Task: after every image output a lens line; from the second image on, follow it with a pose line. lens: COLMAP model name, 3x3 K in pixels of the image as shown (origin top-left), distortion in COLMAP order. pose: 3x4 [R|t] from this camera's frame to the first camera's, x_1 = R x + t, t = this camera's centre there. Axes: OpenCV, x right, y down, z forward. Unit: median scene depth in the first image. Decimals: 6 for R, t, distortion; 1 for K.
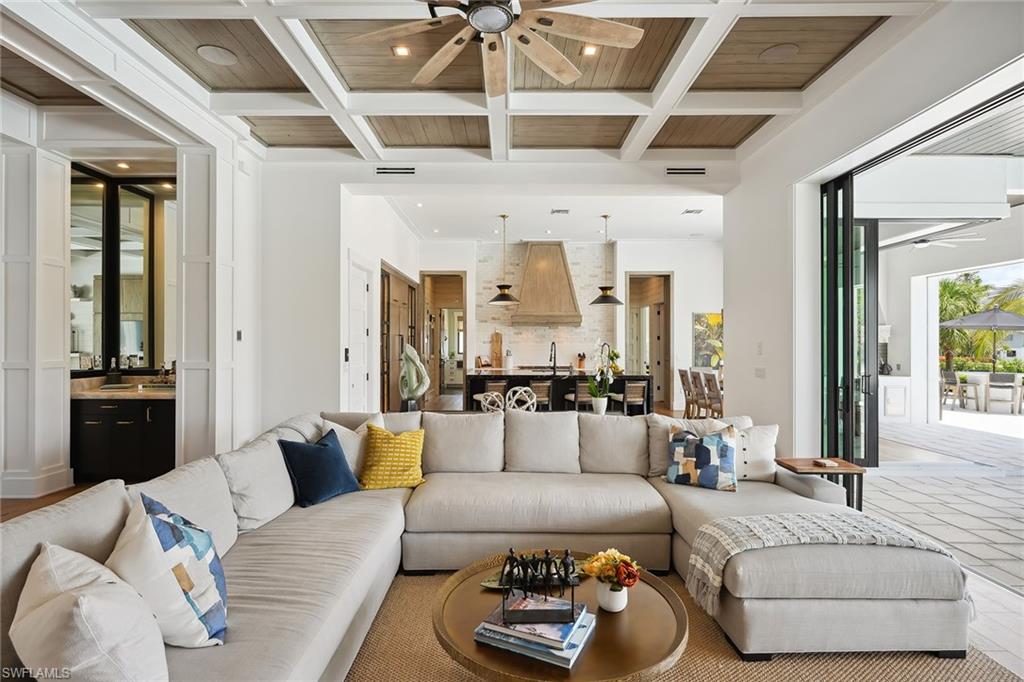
lens RADIAL K [[504.7, 0, 507.7], [0, 504.7, 340.7], [0, 0, 1]] dist [-0.004386, 0.000513]
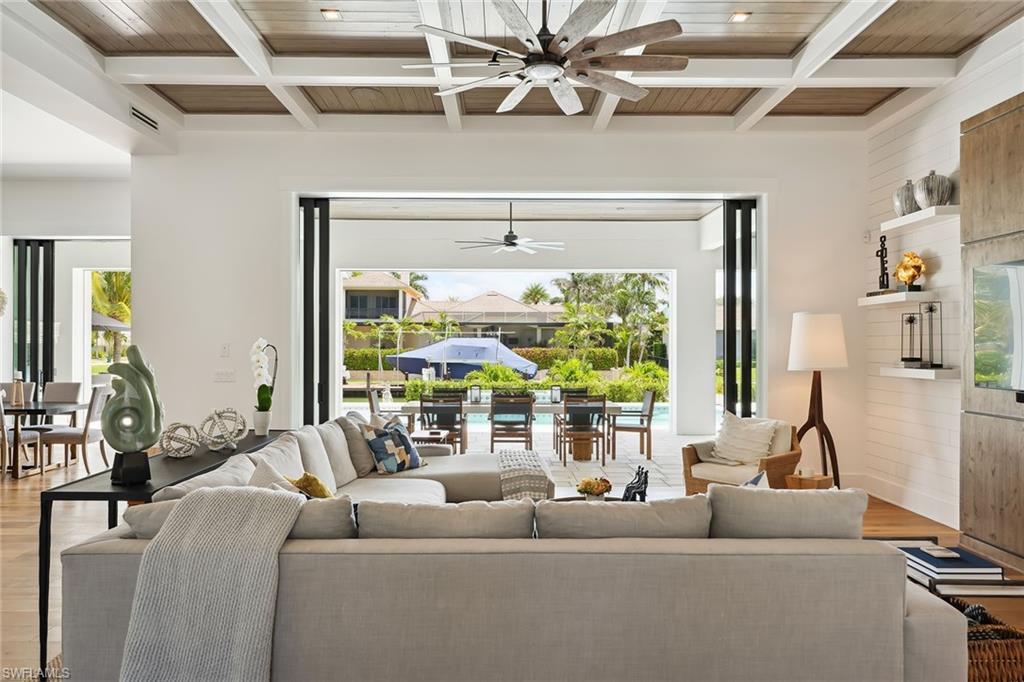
lens RADIAL K [[681.4, 0, 509.8], [0, 681.4, 343.7], [0, 0, 1]] dist [-0.000831, -0.000661]
pose [[-0.016594, 0.000287, 0.999862, -0.407200], [-0.006458, 0.999979, -0.000395, 0.000763], [-0.999841, -0.006464, -0.016592, 0.275724]]
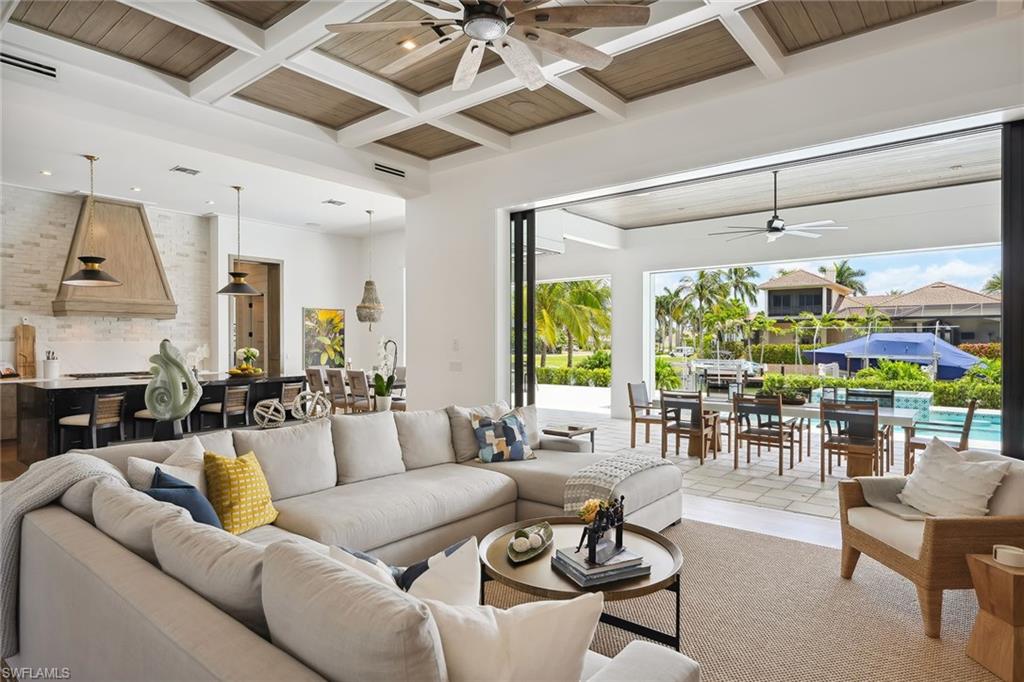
lens RADIAL K [[572.3, 0, 508.1], [0, 572.3, 341.8], [0, 0, 1]] dist [-0.001219, 0.001574]
pose [[0.631978, -0.003773, 0.774977, -0.230685], [-0.001869, 0.999978, 0.006392, 0.000203], [-0.774984, -0.005488, 0.631957, 0.052745]]
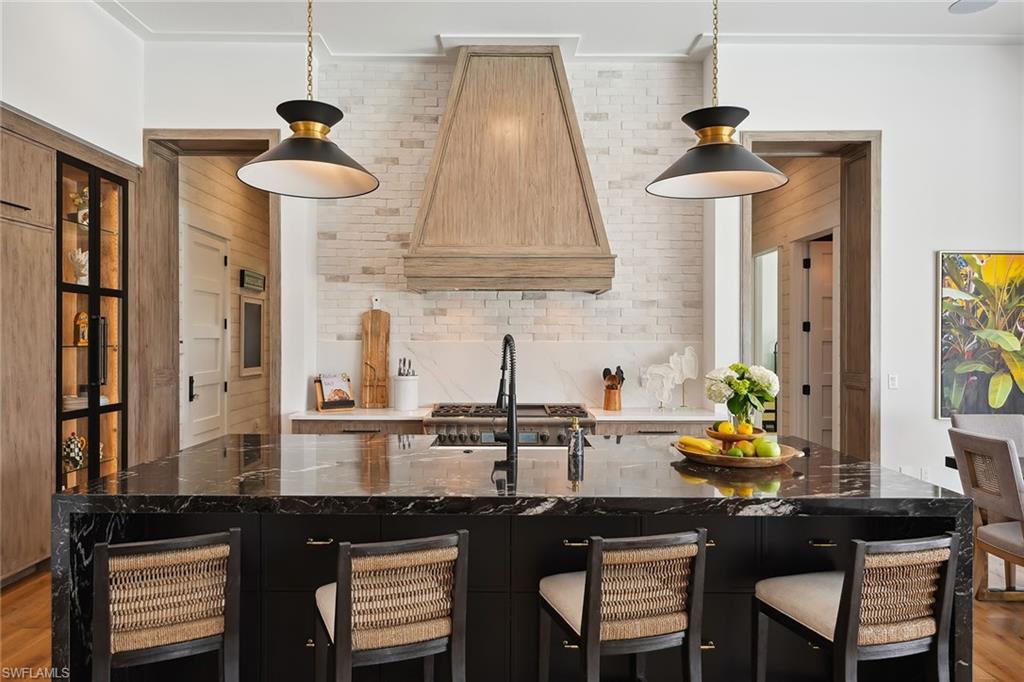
lens RADIAL K [[681.4, 0, 512.2], [0, 681.4, 341.5], [0, 0, 1]] dist [-0.000831, -0.000661]
pose [[0.999986, 0.000551, 0.005177, 0.083564], [-0.000589, 0.999973, 0.007348, 0.003222], [-0.005173, -0.007351, 0.999960, 0.596455]]
